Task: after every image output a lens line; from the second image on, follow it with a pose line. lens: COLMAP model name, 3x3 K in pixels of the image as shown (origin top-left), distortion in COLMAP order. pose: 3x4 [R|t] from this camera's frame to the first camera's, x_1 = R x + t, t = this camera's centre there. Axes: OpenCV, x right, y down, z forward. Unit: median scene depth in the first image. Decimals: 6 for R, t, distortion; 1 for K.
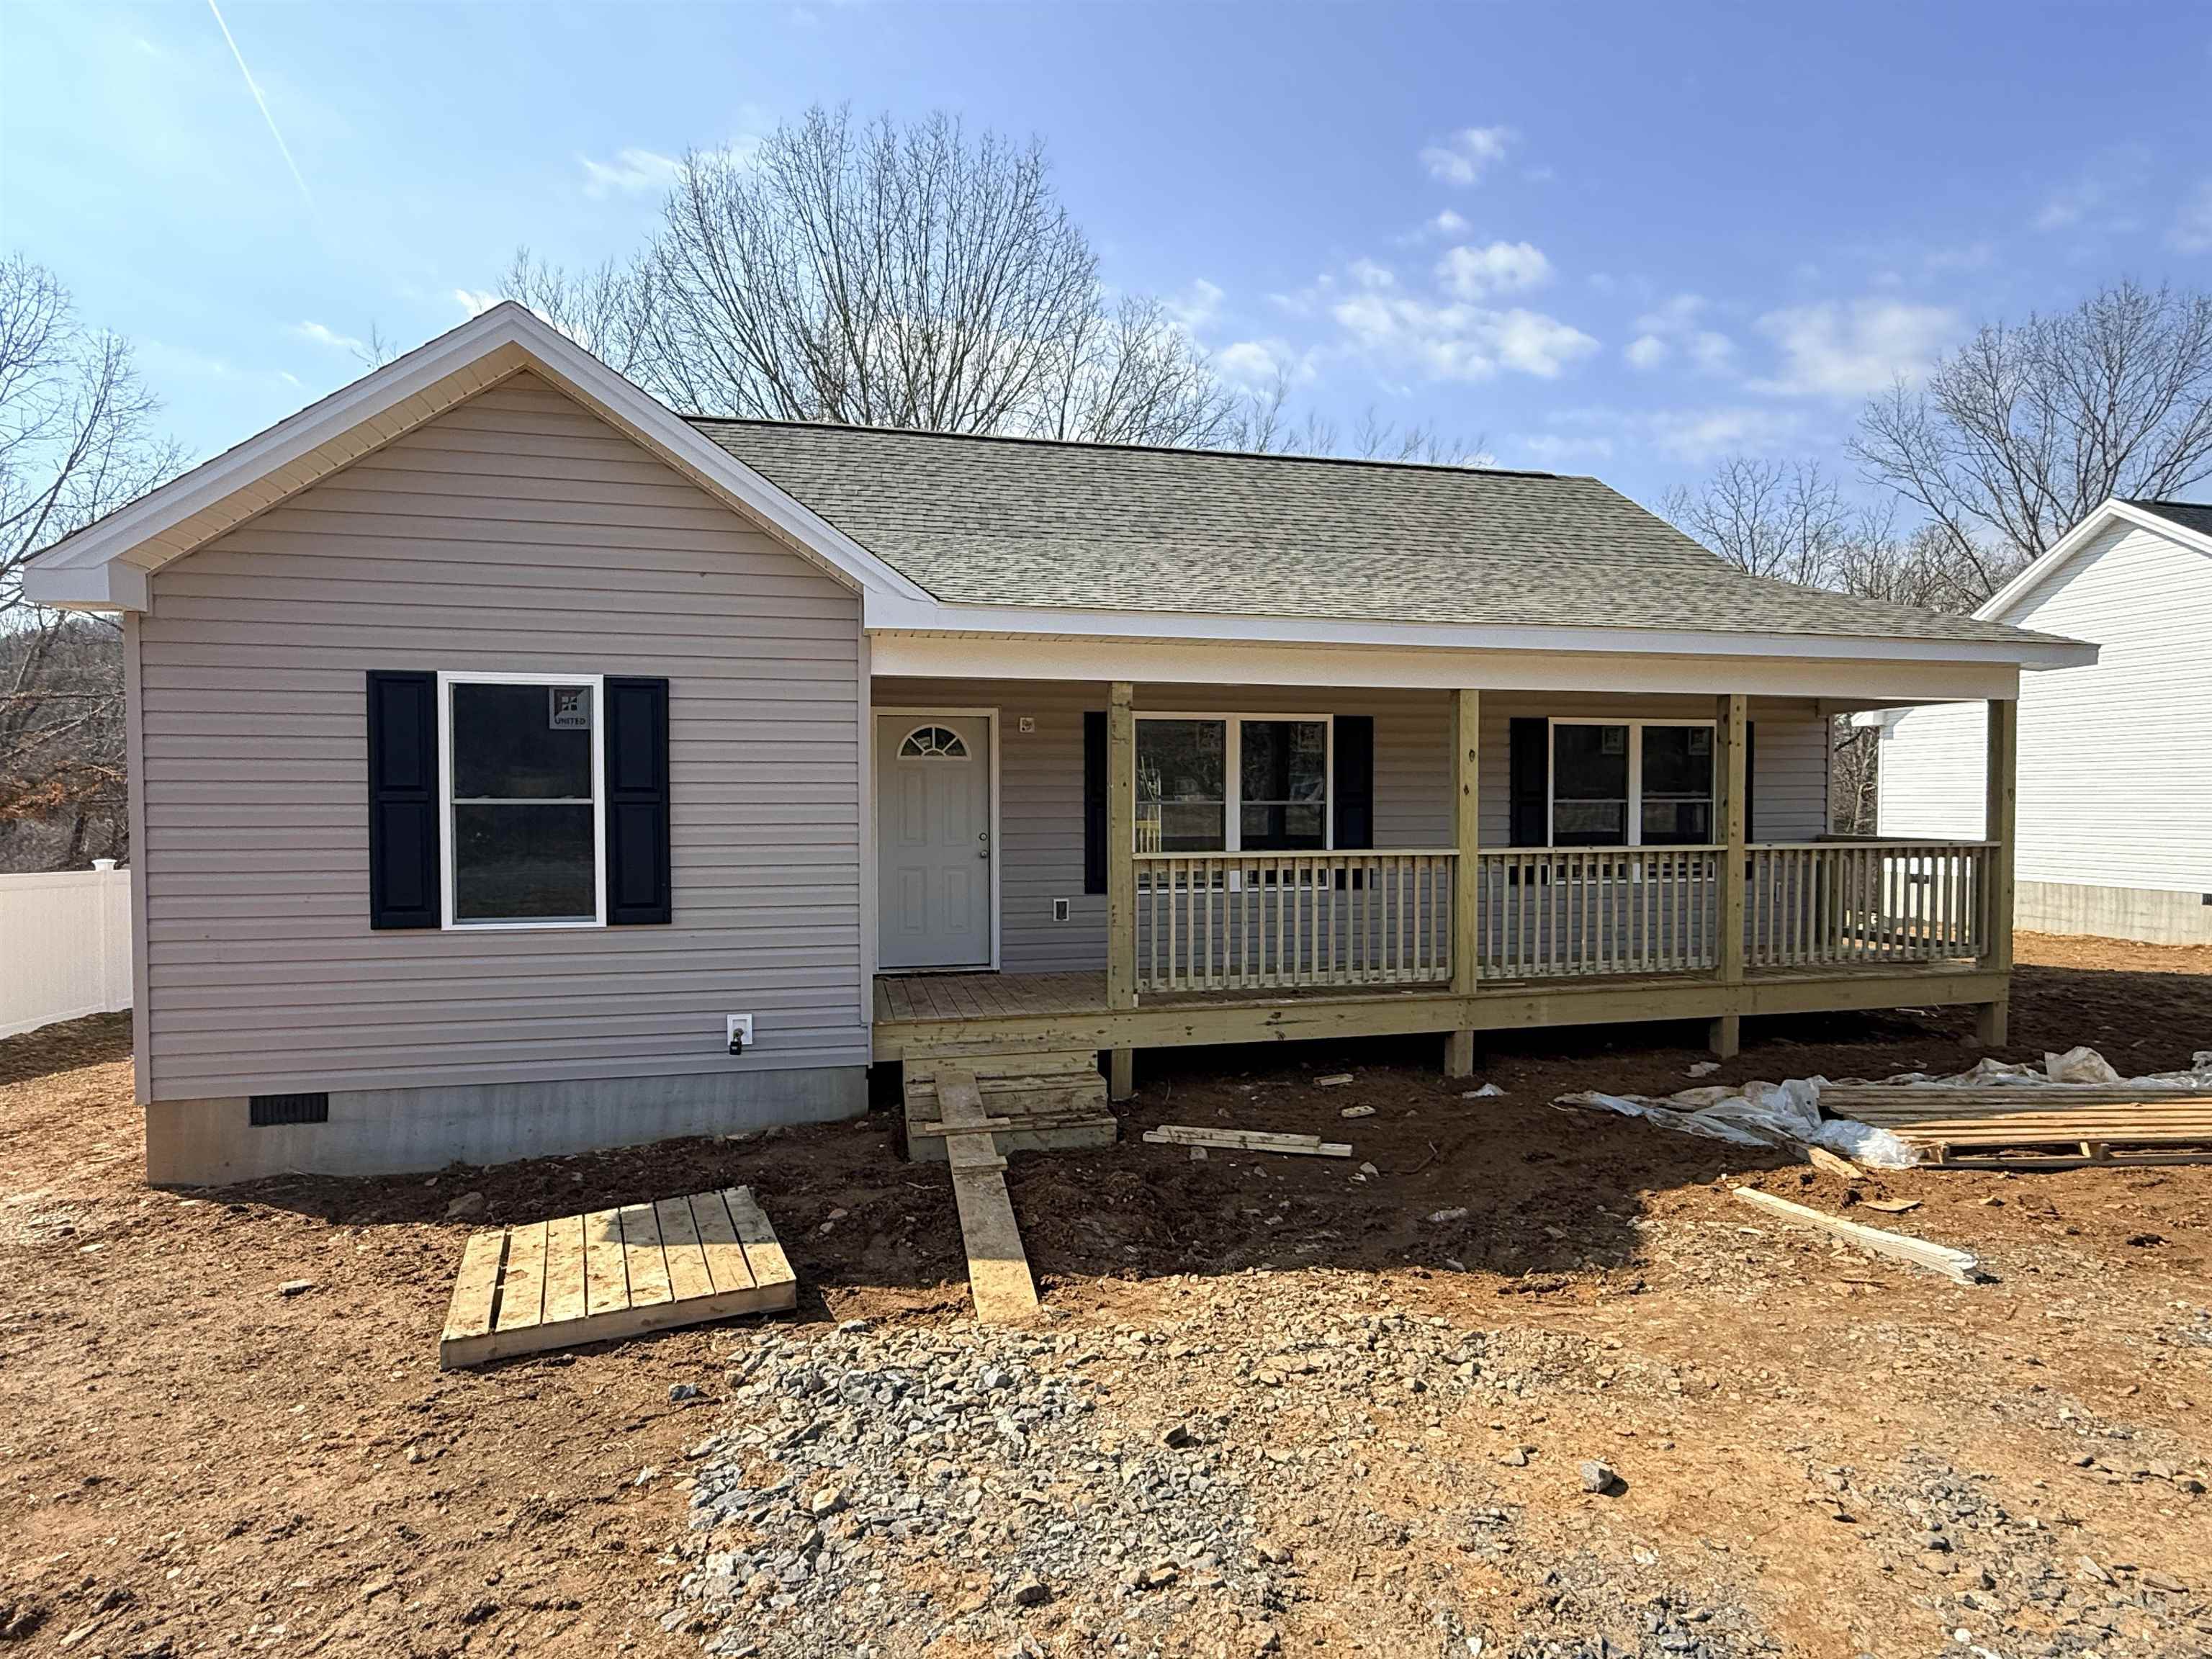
lens RADIAL K [[1152.9, 0, 1090.6], [0, 1152.9, 826.0], [0, 0, 1]] dist [-0.029161, 0.025638]
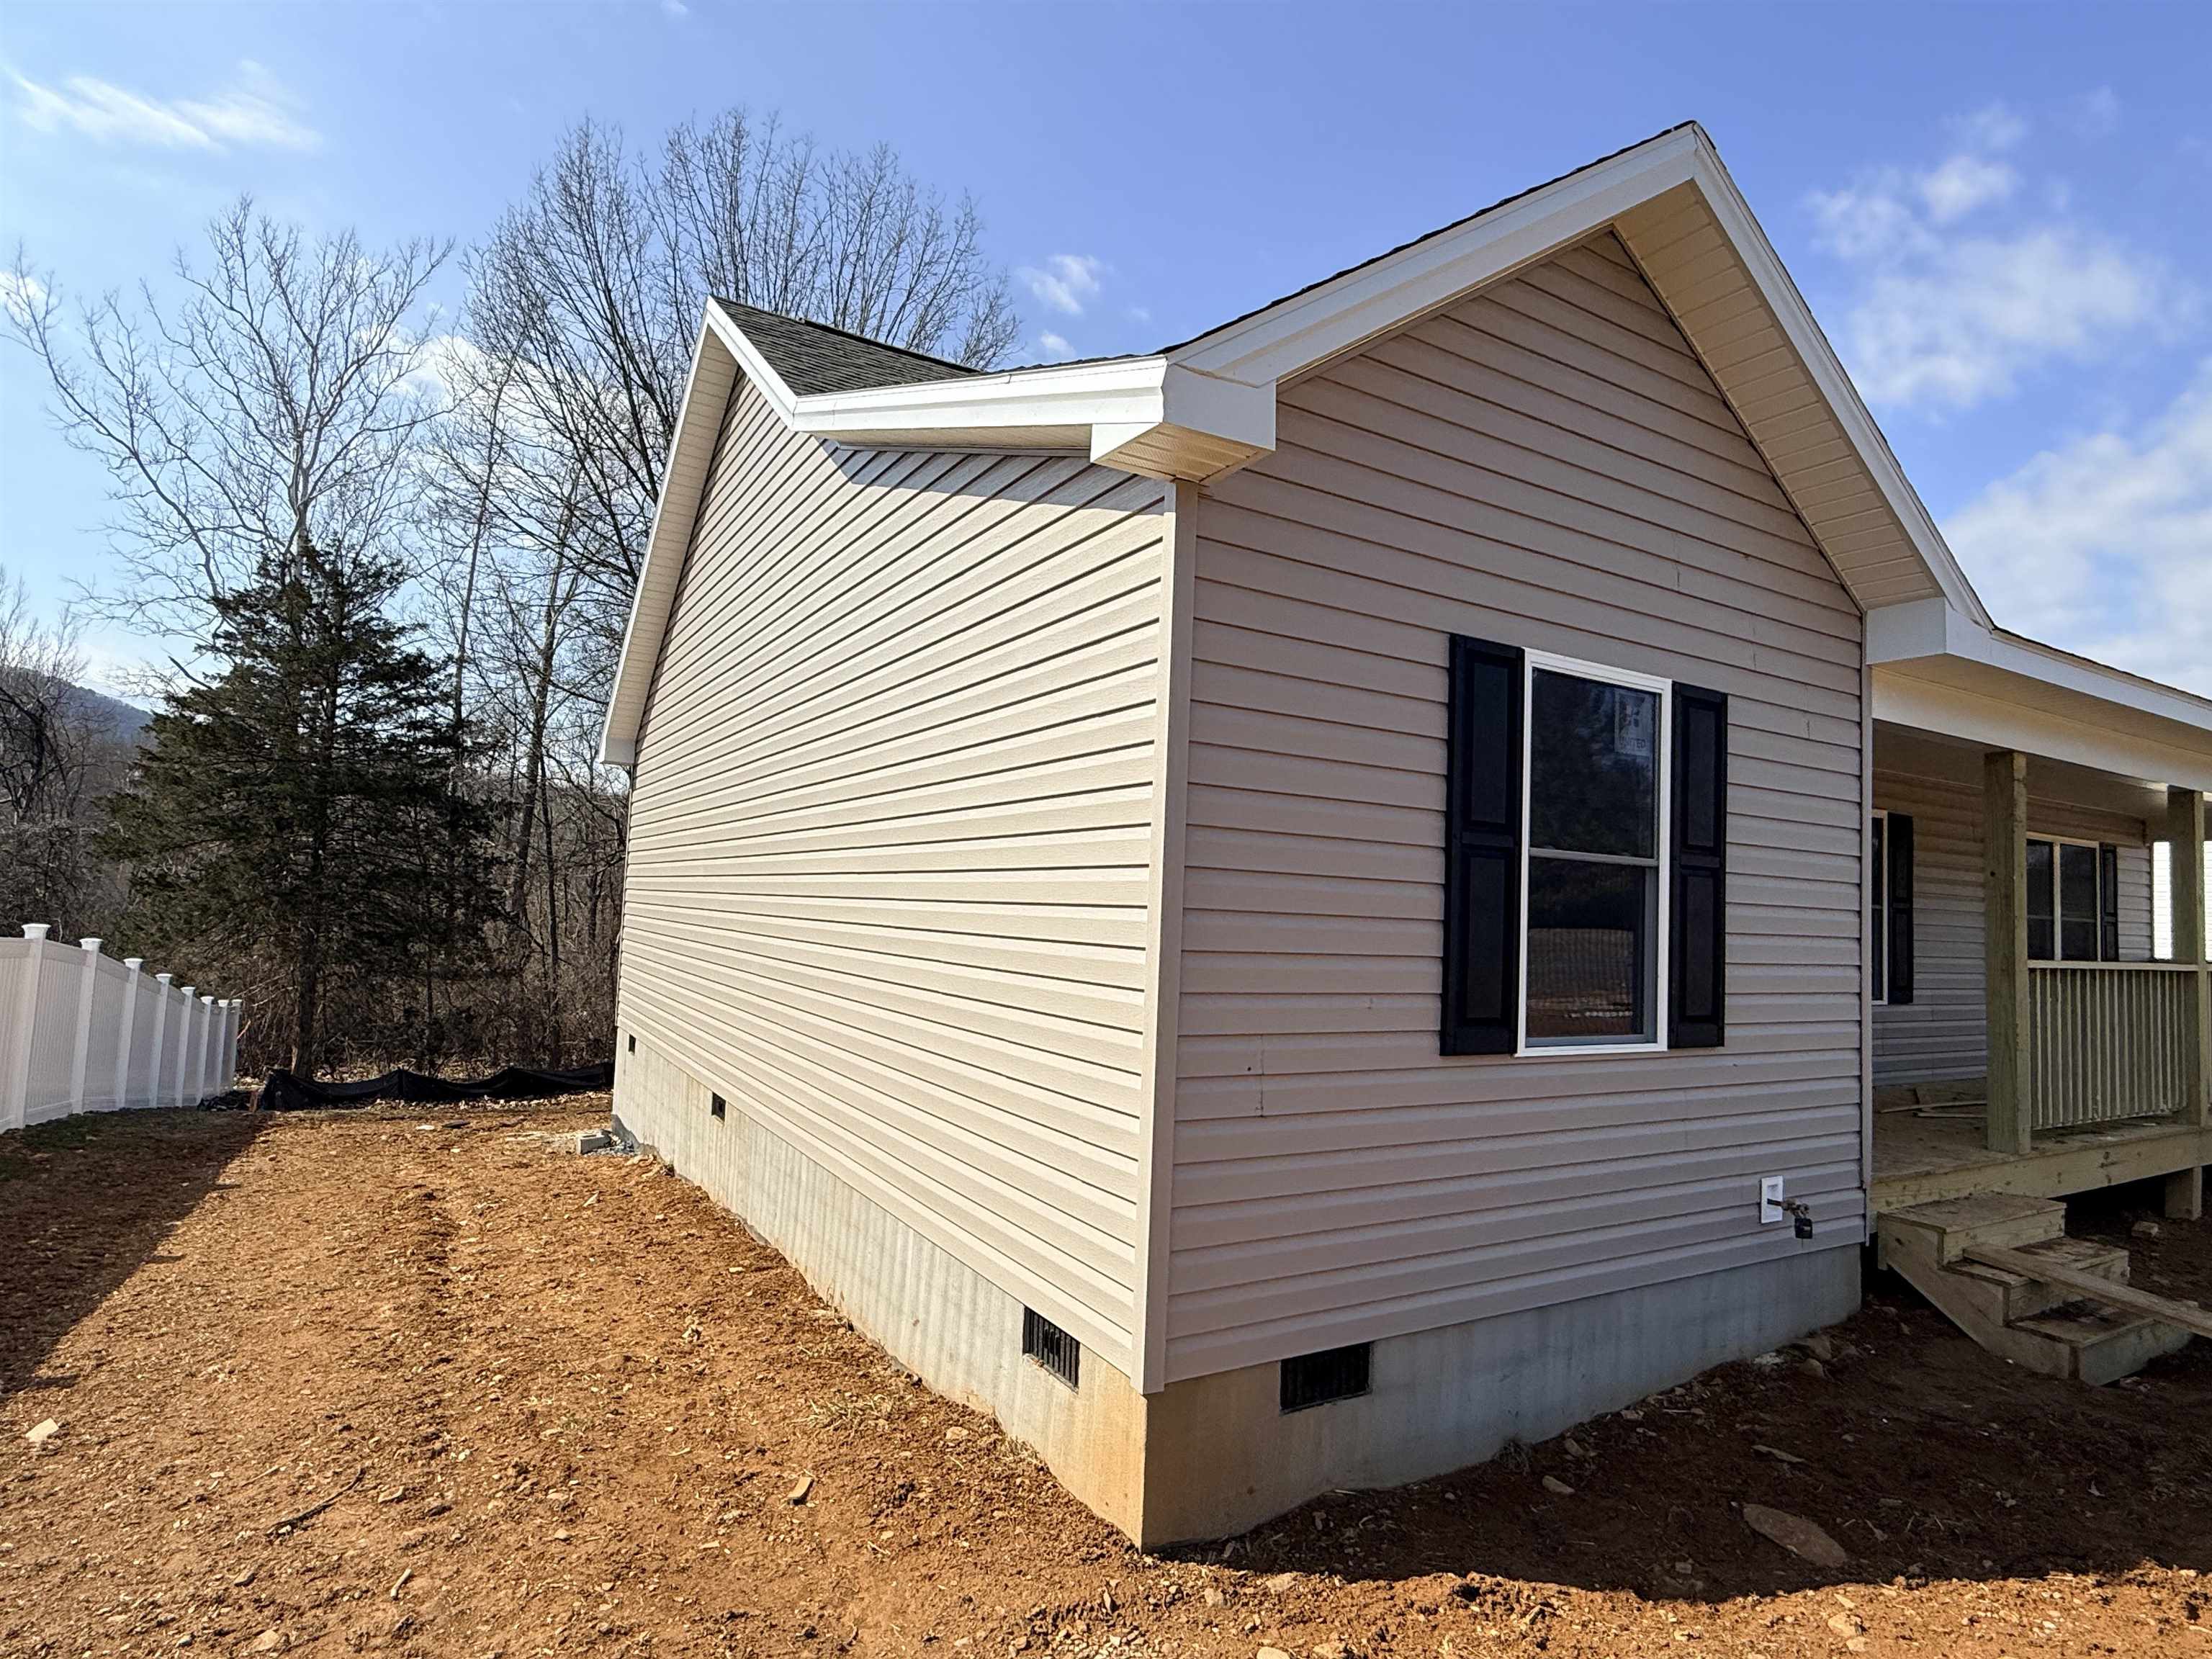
lens RADIAL K [[1152.9, 0, 1090.6], [0, 1152.9, 826.0], [0, 0, 1]] dist [-0.029161, 0.025638]
pose [[0.956841, 0.062862, 0.283731, -0.932003], [-0.039368, 0.995363, -0.087764, 0.028626], [-0.287932, 0.072806, 0.954879, 0.443830]]
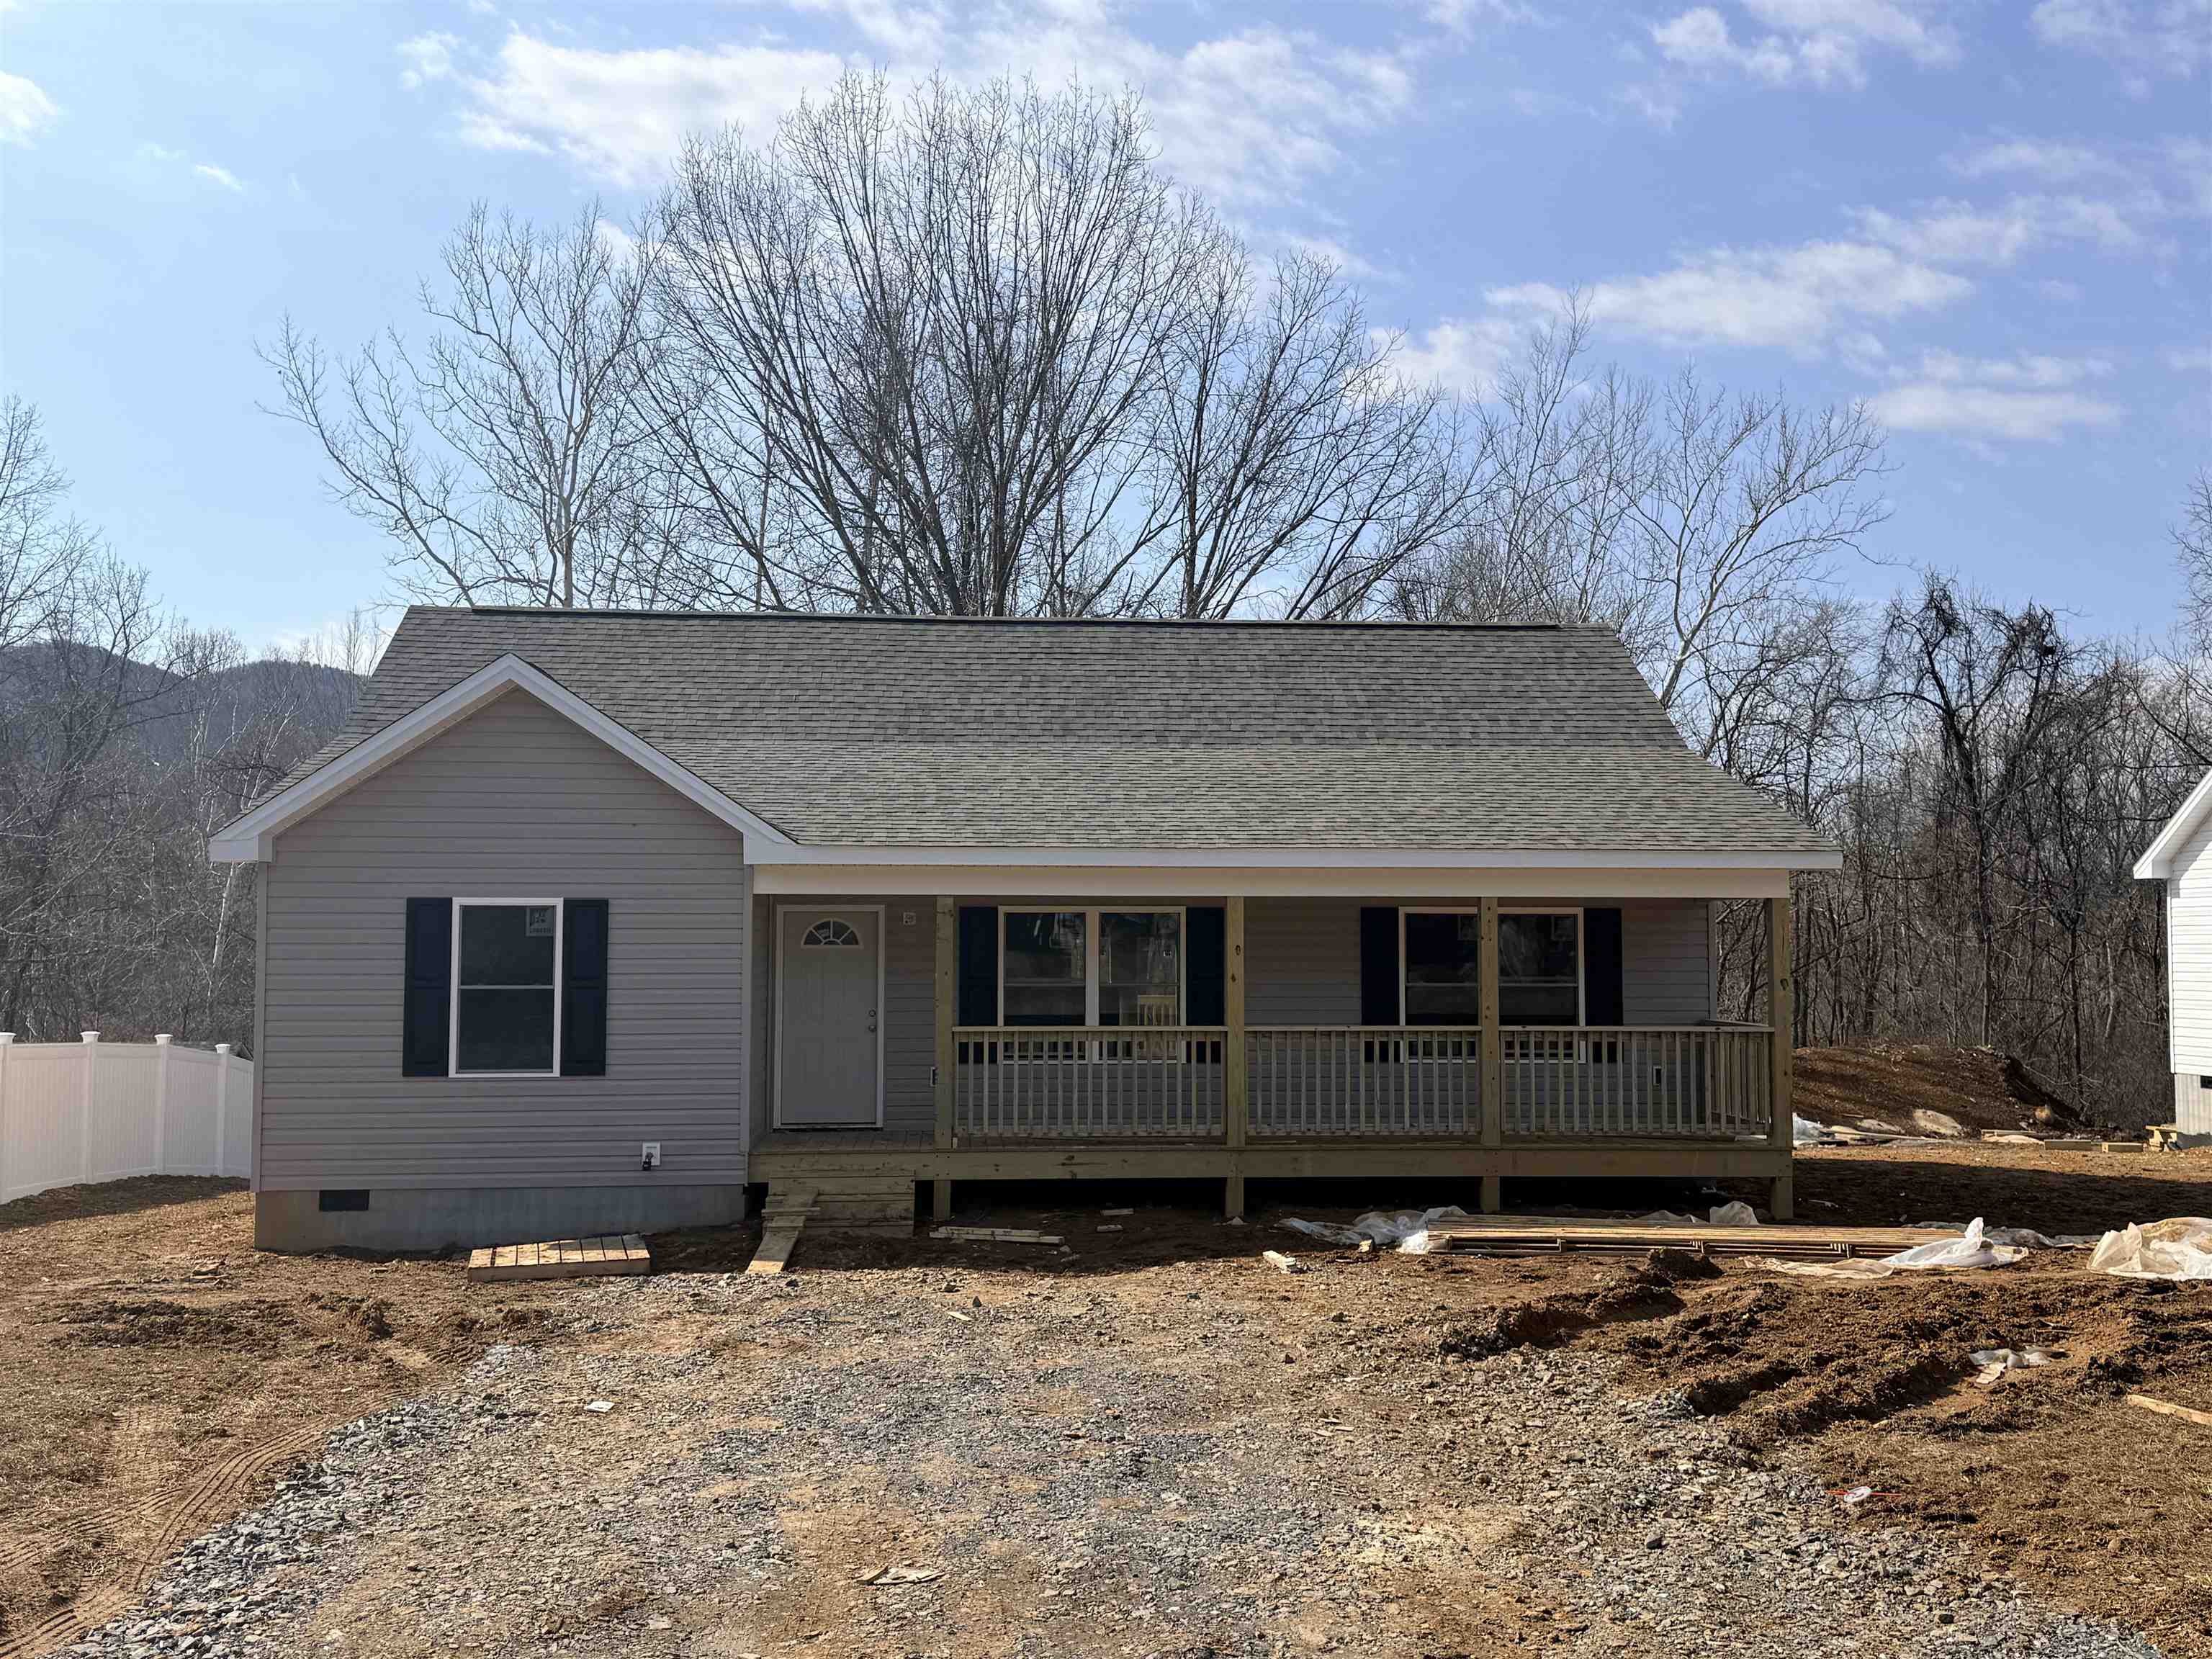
lens RADIAL K [[1956.7, 0, 1106.0], [0, 1956.7, 829.5], [0, 0, 1]] dist [0.064607, -0.000746]
pose [[0.990205, -0.006133, -0.139490, 0.571285], [-0.005481, 0.996558, -0.082722, -0.018210], [0.139517, 0.082677, 0.986762, -1.294539]]
